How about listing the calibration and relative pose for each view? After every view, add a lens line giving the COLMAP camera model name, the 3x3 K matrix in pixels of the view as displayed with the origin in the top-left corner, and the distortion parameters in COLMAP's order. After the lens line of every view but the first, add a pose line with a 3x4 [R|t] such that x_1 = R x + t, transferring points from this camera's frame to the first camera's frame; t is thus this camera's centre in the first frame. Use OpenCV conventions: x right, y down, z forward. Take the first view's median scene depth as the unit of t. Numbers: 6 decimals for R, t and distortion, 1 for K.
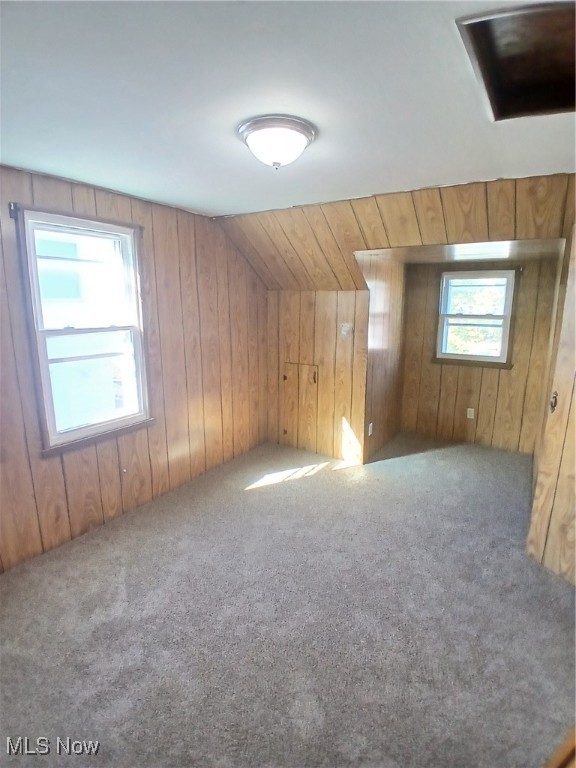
lens RADIAL K [[395.2, 0, 288.0], [0, 395.2, 384.0], [0, 0, 1]] dist [-0.001373, -0.001805]
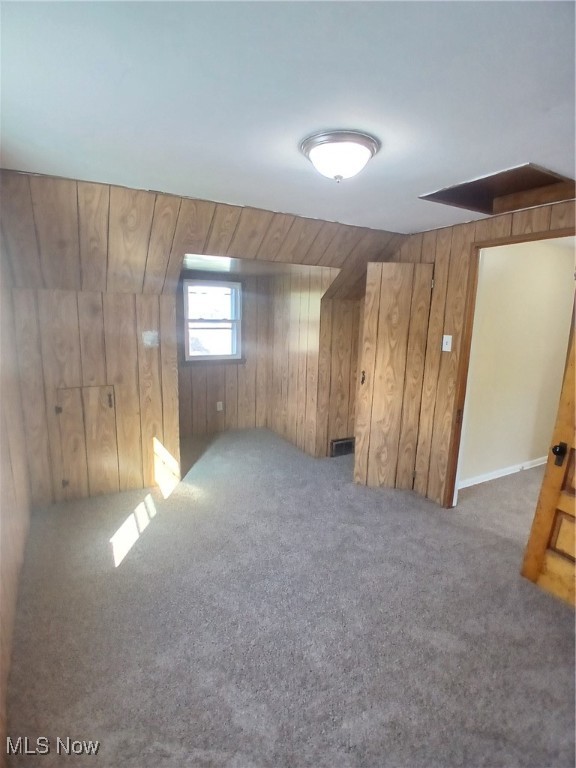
lens RADIAL K [[395.2, 0, 288.0], [0, 395.2, 384.0], [0, 0, 1]] dist [-0.001373, -0.001805]
pose [[0.466833, -0.155972, 0.870482, -0.469964], [0.155904, 0.983422, 0.092598, -0.069262], [-0.870494, 0.092484, 0.483411, 0.305261]]
